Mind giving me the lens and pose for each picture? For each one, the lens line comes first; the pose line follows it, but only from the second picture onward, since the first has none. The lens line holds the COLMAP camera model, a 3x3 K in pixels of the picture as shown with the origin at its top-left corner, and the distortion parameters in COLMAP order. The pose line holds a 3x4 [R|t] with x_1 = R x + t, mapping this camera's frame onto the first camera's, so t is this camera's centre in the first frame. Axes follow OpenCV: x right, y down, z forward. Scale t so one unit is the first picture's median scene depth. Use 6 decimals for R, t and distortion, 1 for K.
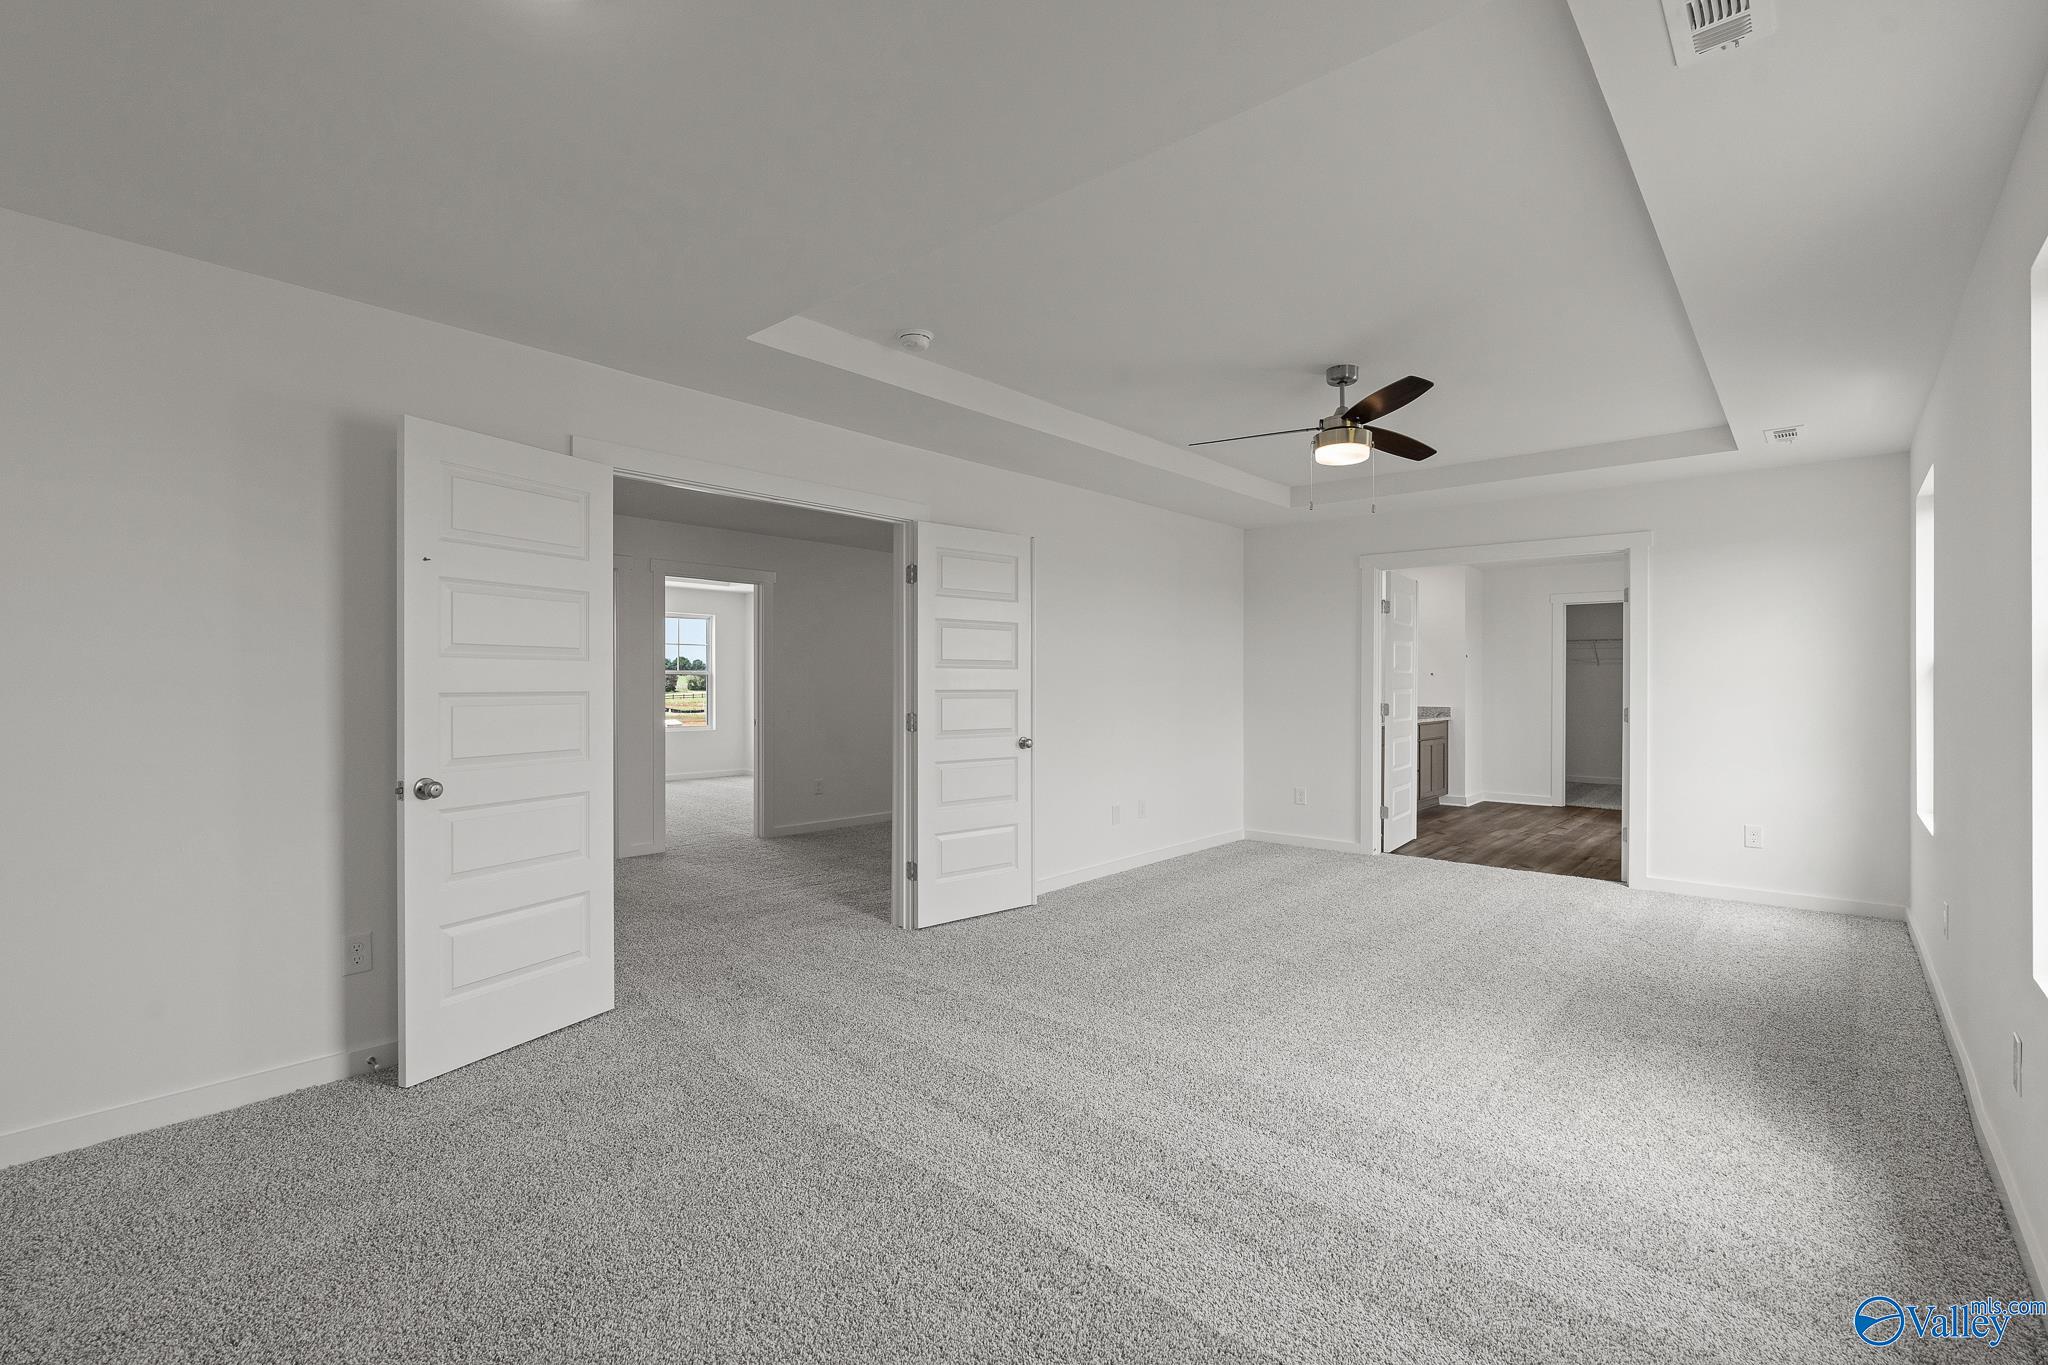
lens RADIAL K [[928.7, 0, 1026.7], [0, 928.7, 688.3], [0, 0, 1]] dist [-0.006953, 0.001867]
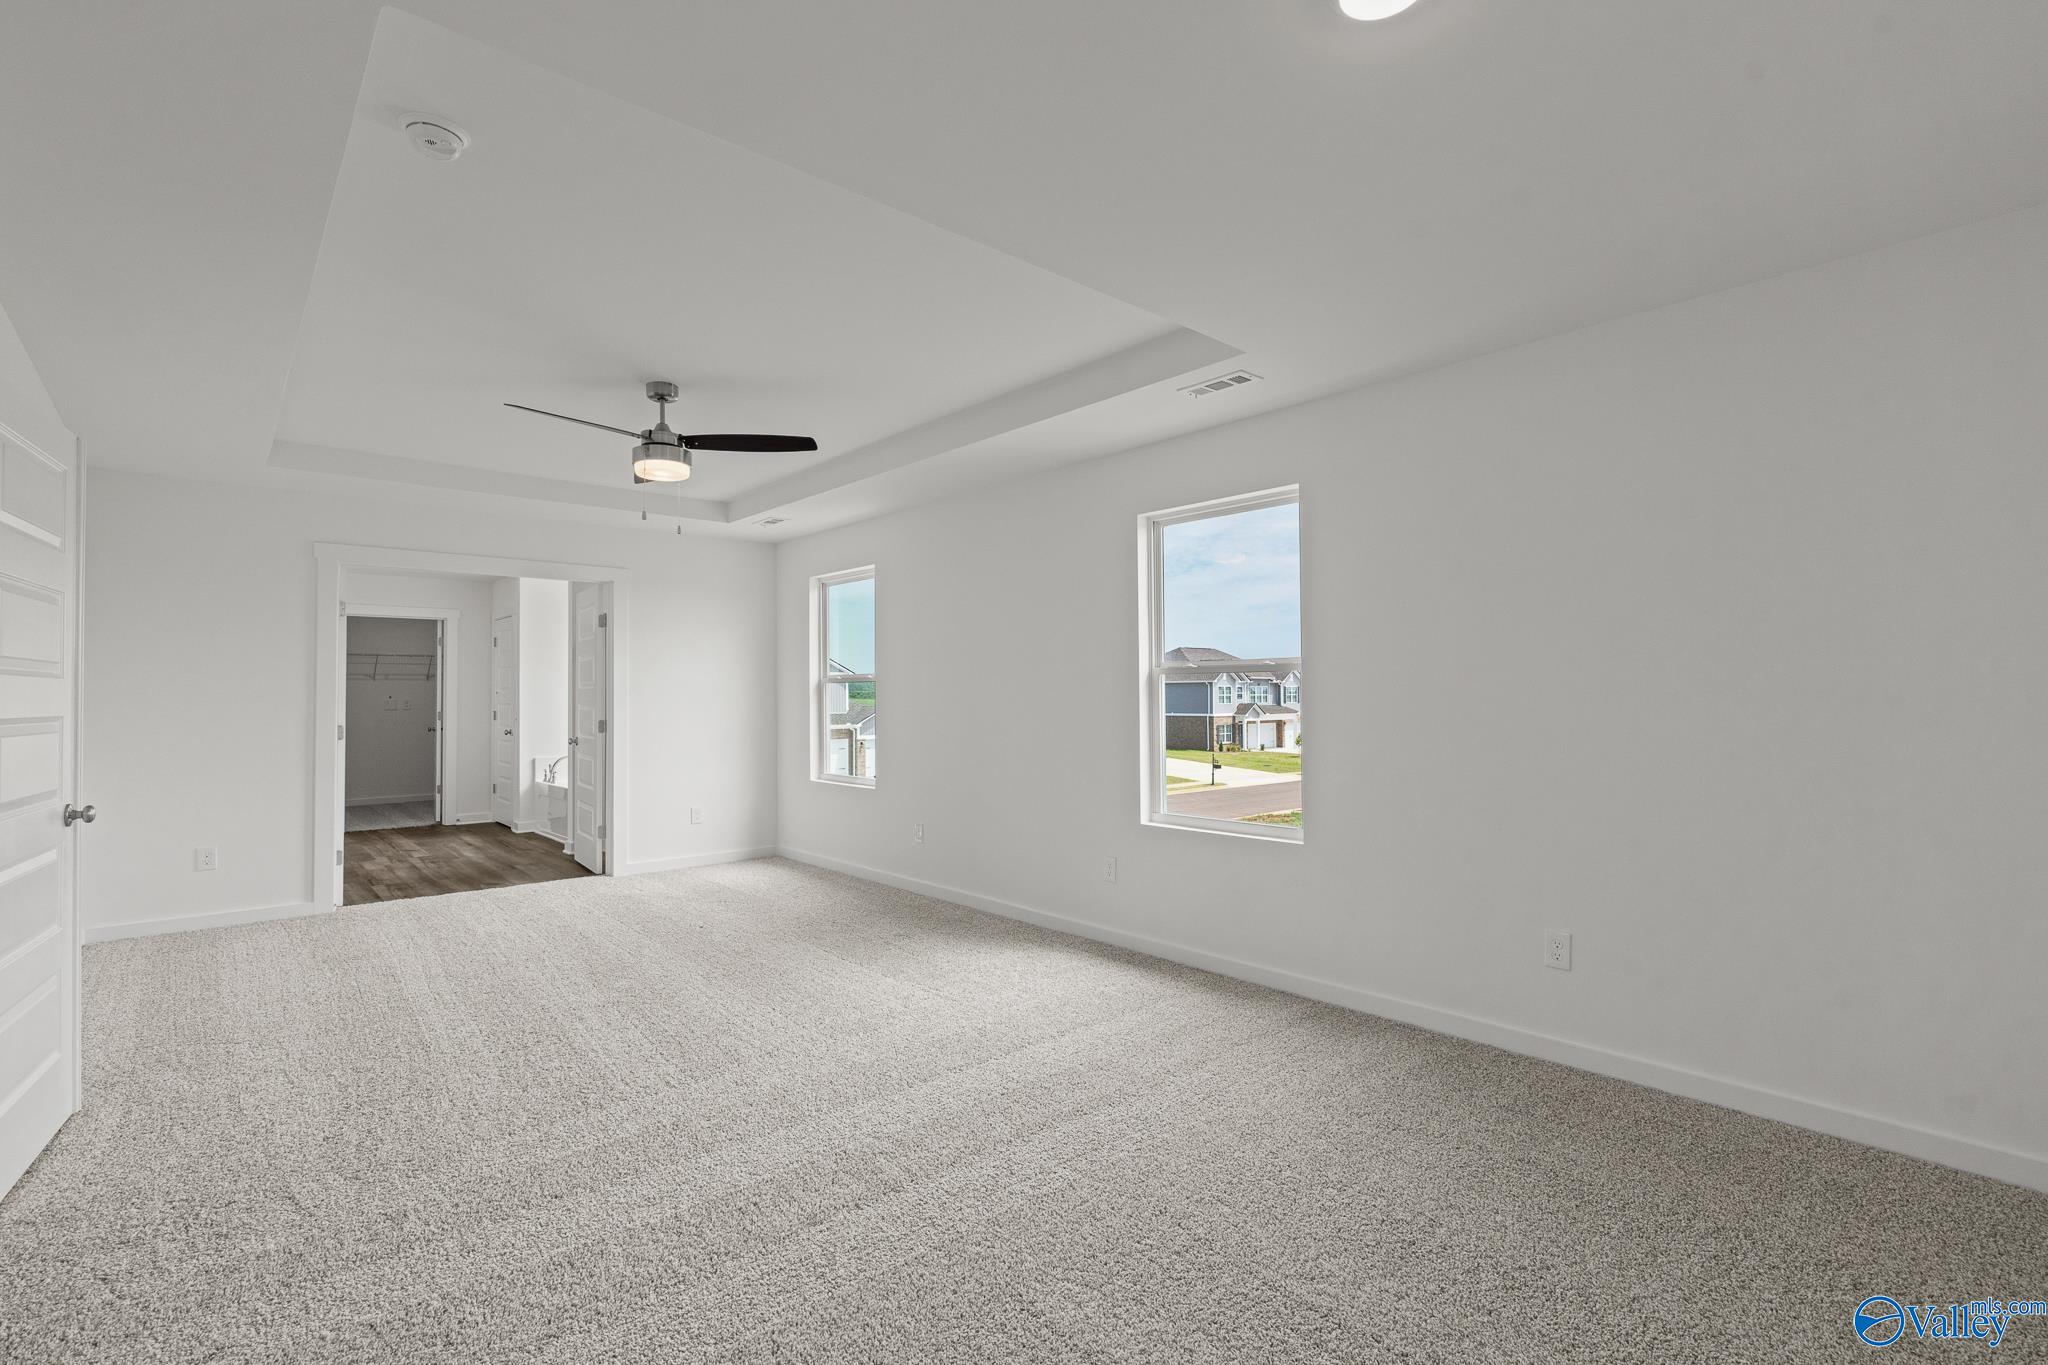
lens RADIAL K [[928.7, 0, 1034.3], [0, 928.7, 677.9], [0, 0, 1]] dist [-0.006953, 0.001867]
pose [[0.118529, 0.016264, 0.992817, -0.556608], [0.013761, 0.999743, -0.018020, -0.003879], [-0.992855, 0.015798, 0.118274, 0.446726]]
